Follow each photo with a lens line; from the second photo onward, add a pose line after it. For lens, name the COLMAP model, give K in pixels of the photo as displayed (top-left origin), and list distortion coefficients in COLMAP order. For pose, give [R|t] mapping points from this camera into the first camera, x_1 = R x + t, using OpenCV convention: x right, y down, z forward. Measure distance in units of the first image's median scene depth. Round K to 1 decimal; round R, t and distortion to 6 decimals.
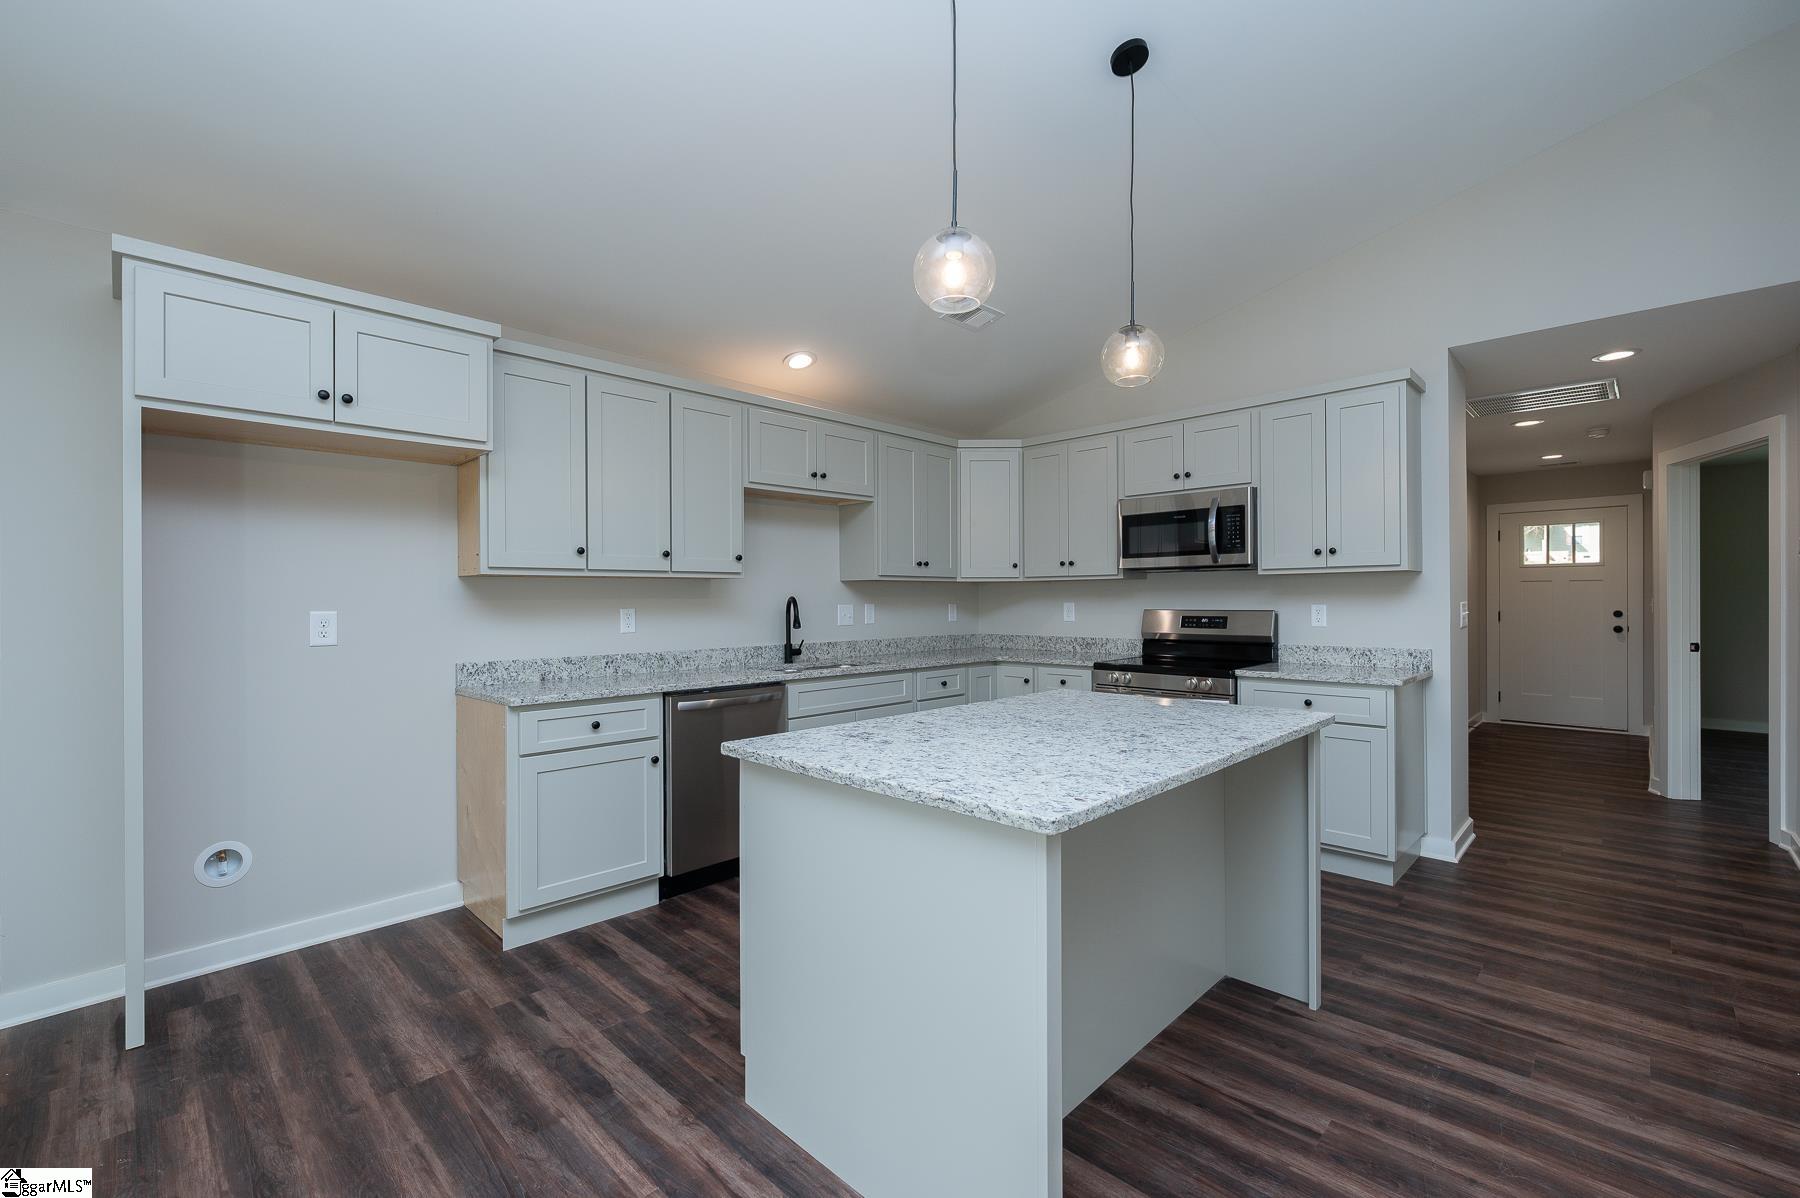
lens RADIAL K [[763.7, 0, 896.2], [0, 763.7, 596.8], [0, 0, 1]] dist [-0.001748, -0.000127]
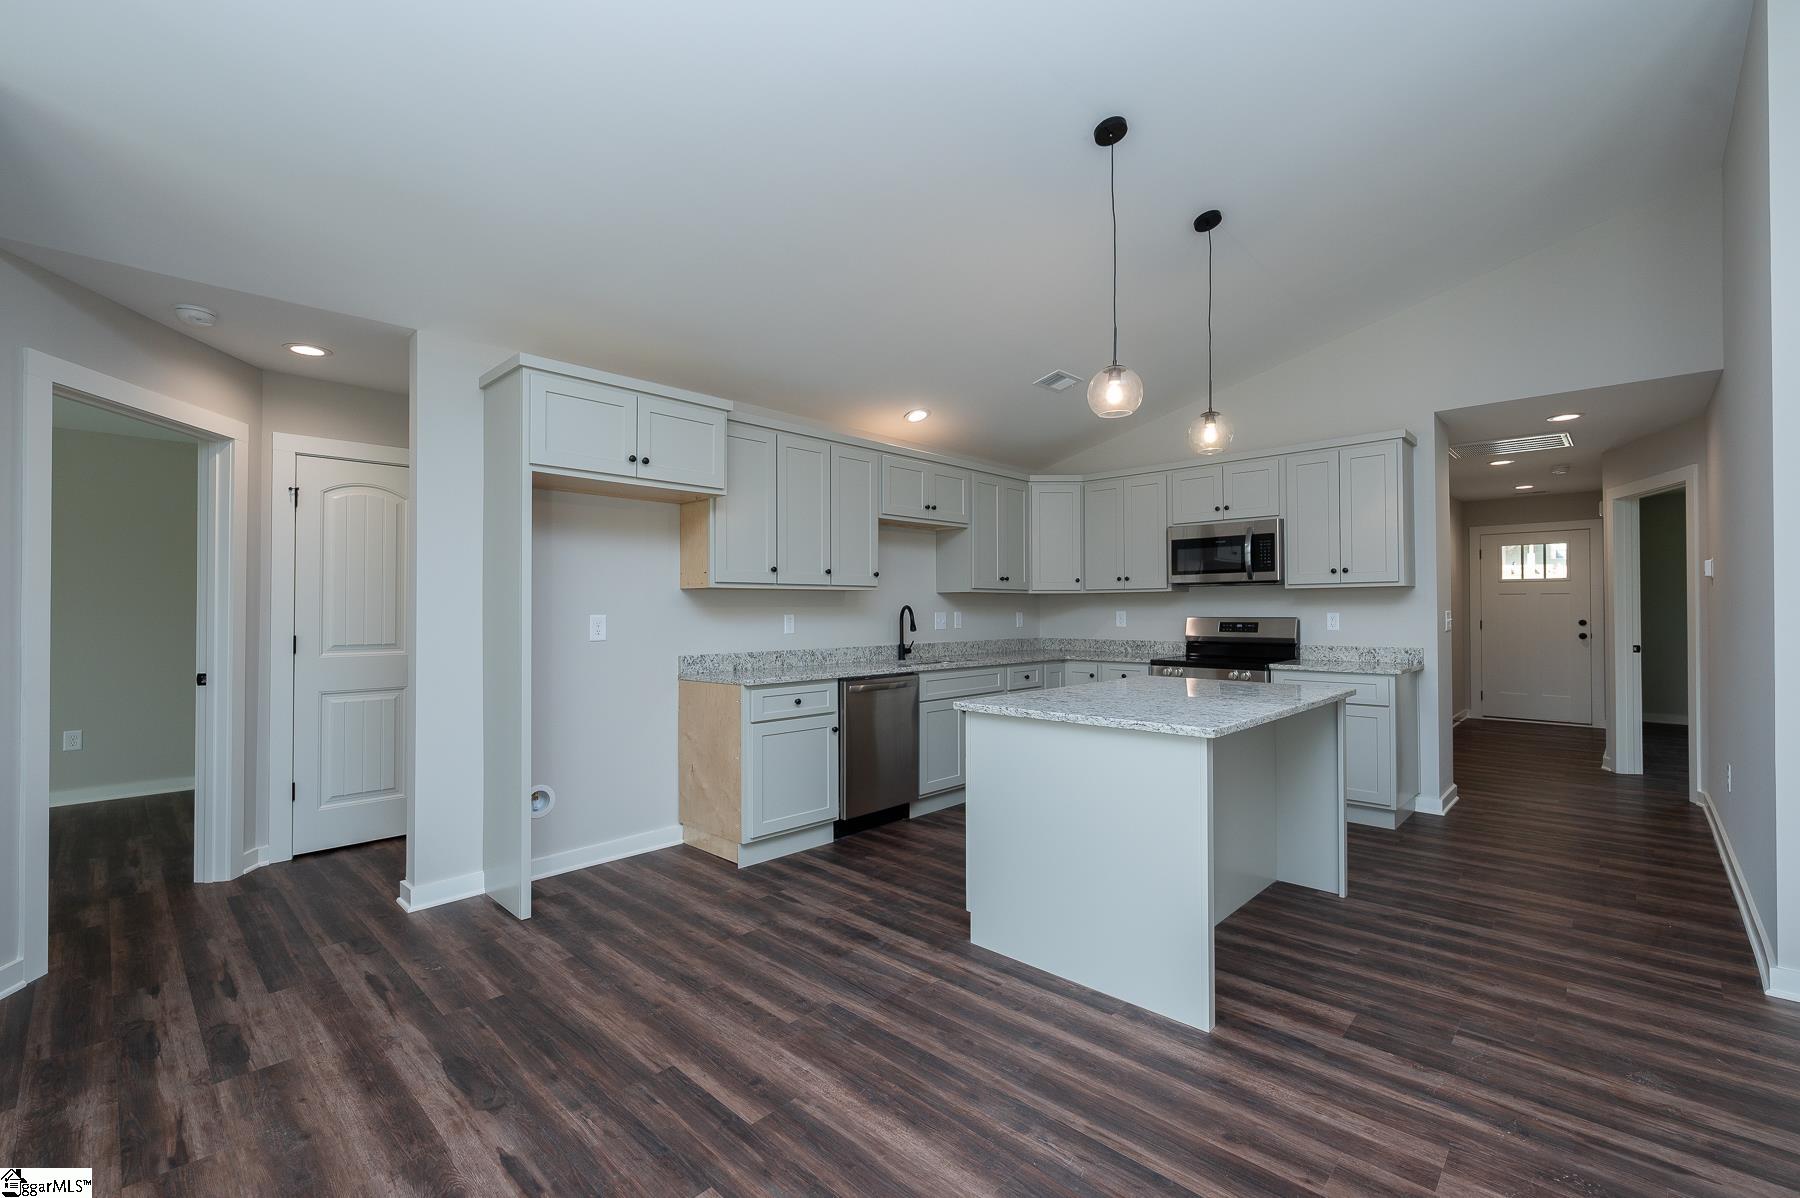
lens RADIAL K [[763.7, 0, 897.2], [0, 763.7, 598.8], [0, 0, 1]] dist [-0.001748, -0.000127]
pose [[0.999935, 0.002402, 0.011137, -0.187762], [-0.002272, 0.999930, -0.011653, 0.003786], [-0.011164, 0.011626, 0.999870, -0.261698]]
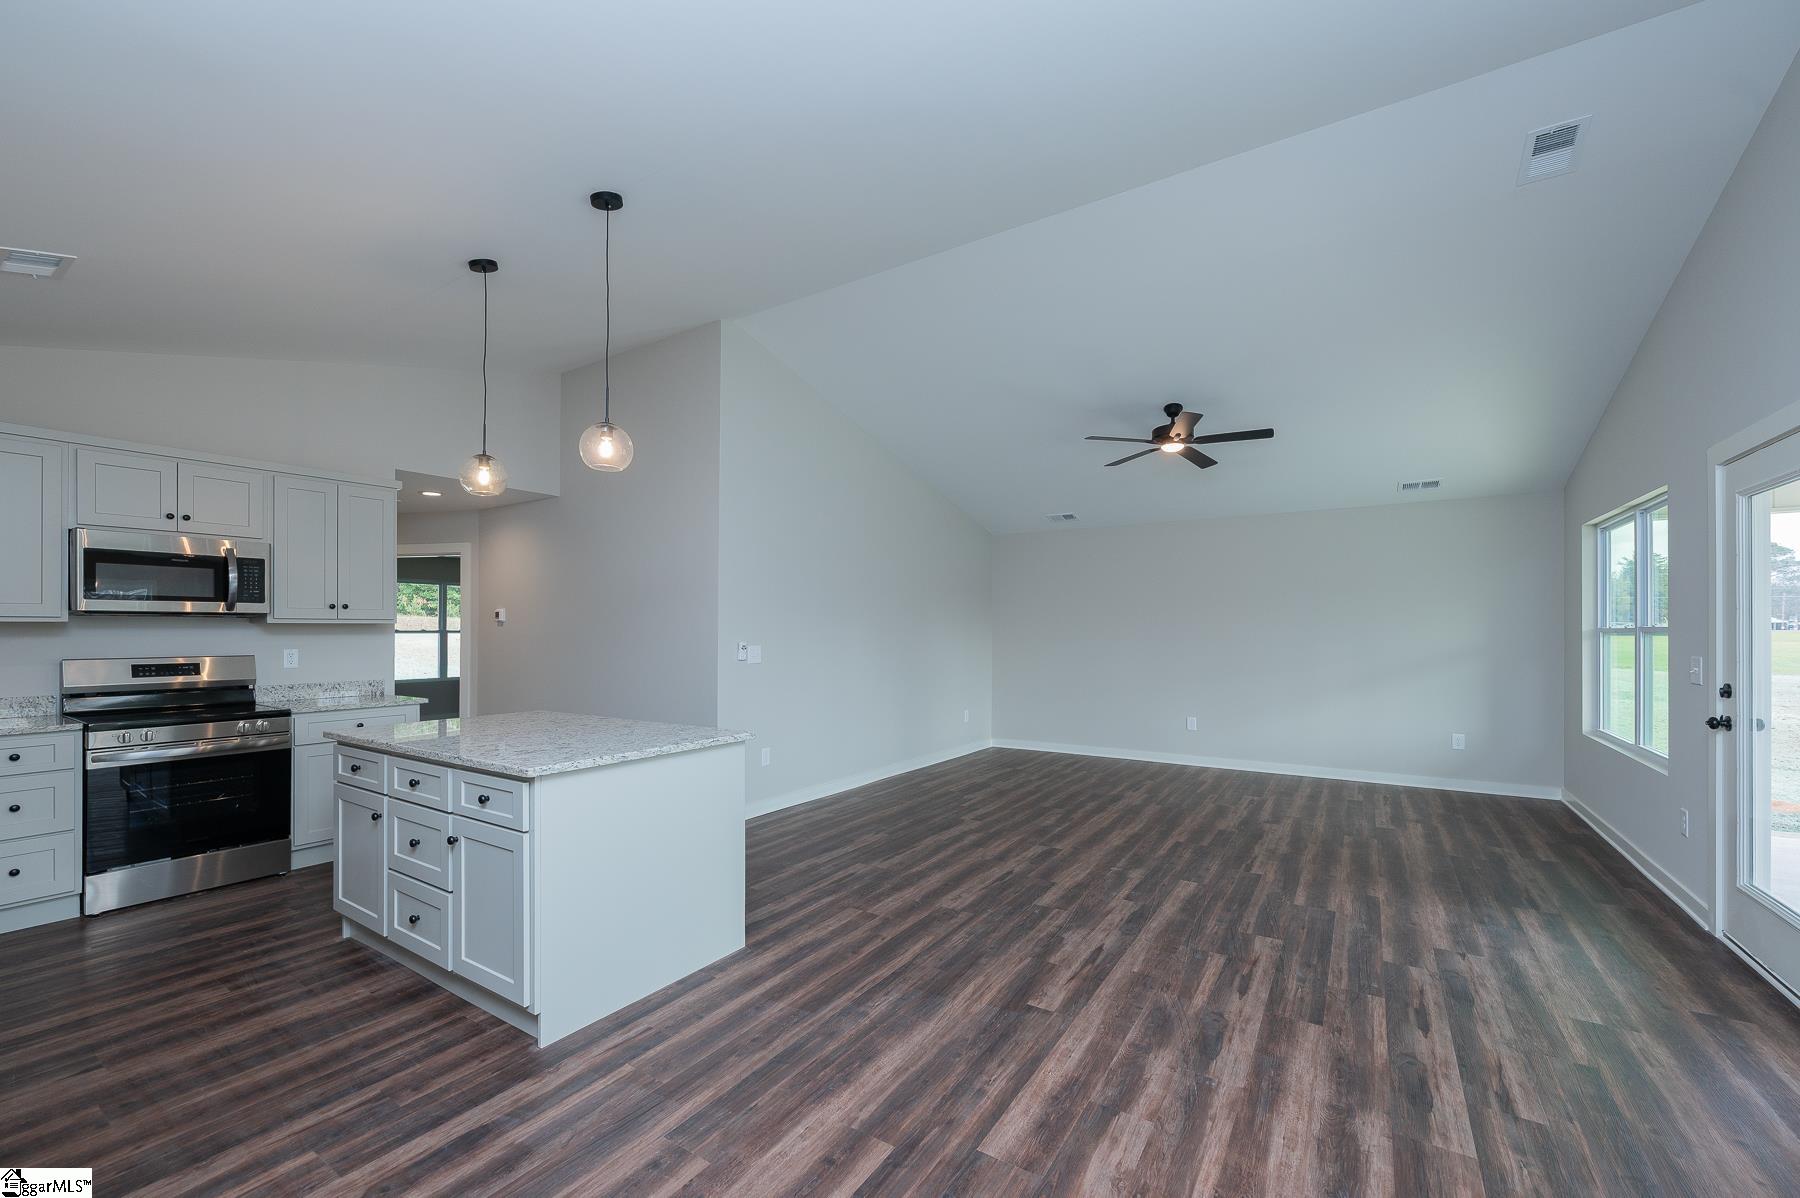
lens RADIAL K [[737.5, 0, 870.5], [0, 737.5, 635.8], [0, 0, 1]] dist [-0.005937, 0.000424]
pose [[-0.178541, 0.001176, 0.983932, -0.777661], [0.000044, 0.999999, -0.001187, -0.009797], [-0.983932, -0.000169, -0.178541, 0.353858]]
